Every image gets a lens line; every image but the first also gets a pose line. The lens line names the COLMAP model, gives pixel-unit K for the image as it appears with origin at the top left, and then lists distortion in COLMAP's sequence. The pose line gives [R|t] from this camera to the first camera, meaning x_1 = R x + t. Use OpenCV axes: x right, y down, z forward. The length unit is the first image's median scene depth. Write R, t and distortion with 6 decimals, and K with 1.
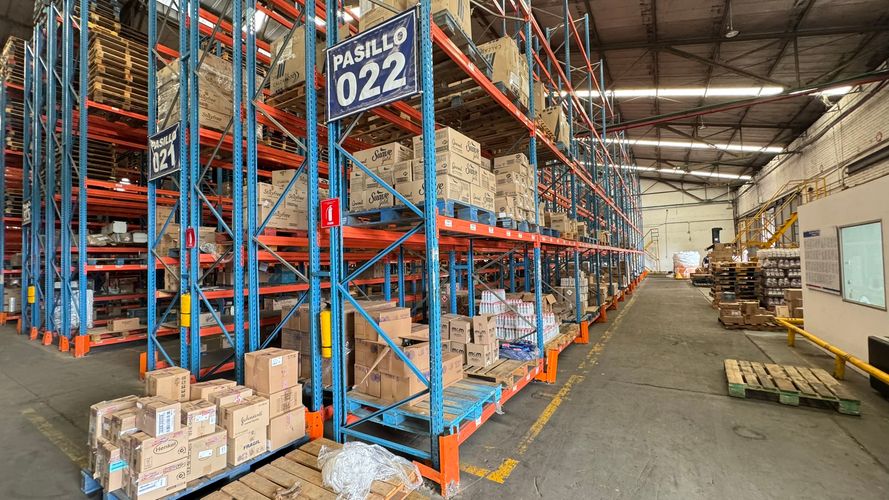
lens RADIAL K [[352.9, 0, 444.5], [0, 352.9, 250.0], [0, 0, 1]] dist [-0.001964, -0.000183]
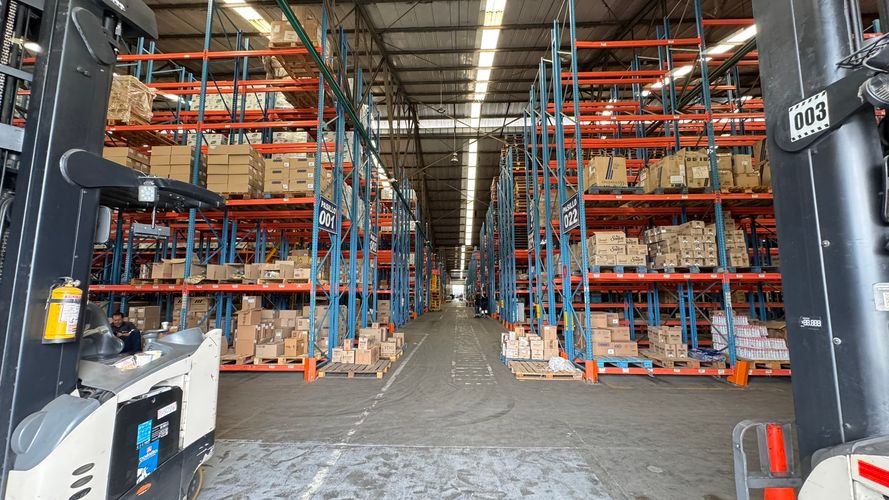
lens RADIAL K [[352.9, 0, 444.5], [0, 352.9, 250.0], [0, 0, 1]] dist [-0.001964, -0.000183]
pose [[0.490925, -0.081428, -0.867388, 1.039072], [0.016546, 0.996314, -0.084166, -0.042606], [0.871045, 0.026967, 0.490463, -0.692325]]
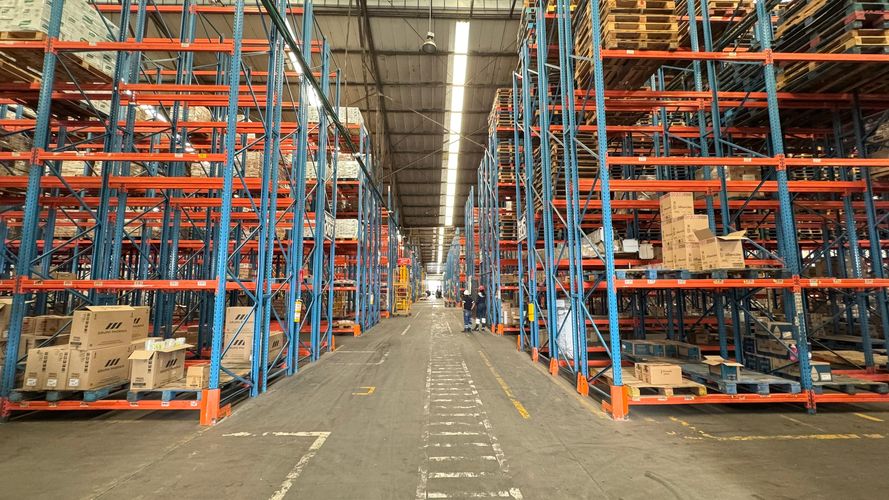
lens RADIAL K [[352.9, 0, 444.5], [0, 352.9, 250.0], [0, 0, 1]] dist [-0.001964, -0.000183]
pose [[0.547189, -0.070195, -0.834061, -1.051297], [0.016949, 0.997202, -0.072805, 0.053175], [0.836837, 0.025702, 0.546848, 0.589403]]
